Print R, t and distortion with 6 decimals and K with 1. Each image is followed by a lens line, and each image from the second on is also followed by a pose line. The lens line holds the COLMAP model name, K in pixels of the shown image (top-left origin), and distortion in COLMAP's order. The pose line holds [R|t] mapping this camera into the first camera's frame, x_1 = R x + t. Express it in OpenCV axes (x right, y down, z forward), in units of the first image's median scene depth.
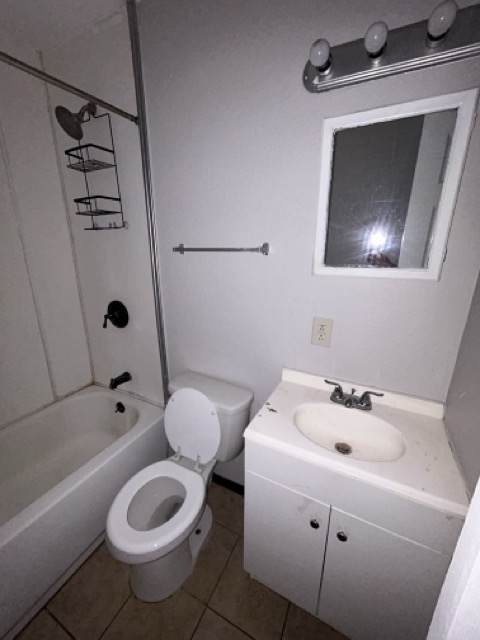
lens RADIAL K [[261.3, 0, 241.2], [0, 261.3, 319.4], [0, 0, 1]] dist [-0.000108, 0.000431]
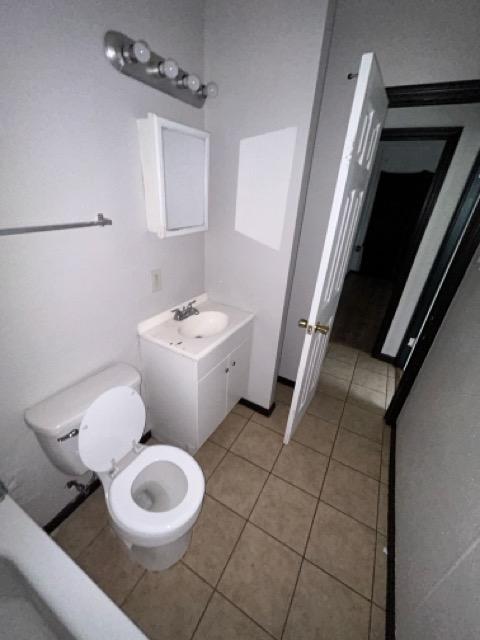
lens RADIAL K [[261.3, 0, 241.2], [0, 261.3, 319.4], [0, 0, 1]] dist [-0.000108, 0.000431]
pose [[0.030670, -0.450231, 0.892385, -0.990278], [0.224686, 0.873061, 0.432760, -0.265535], [-0.973948, 0.187234, 0.127938, 0.471174]]
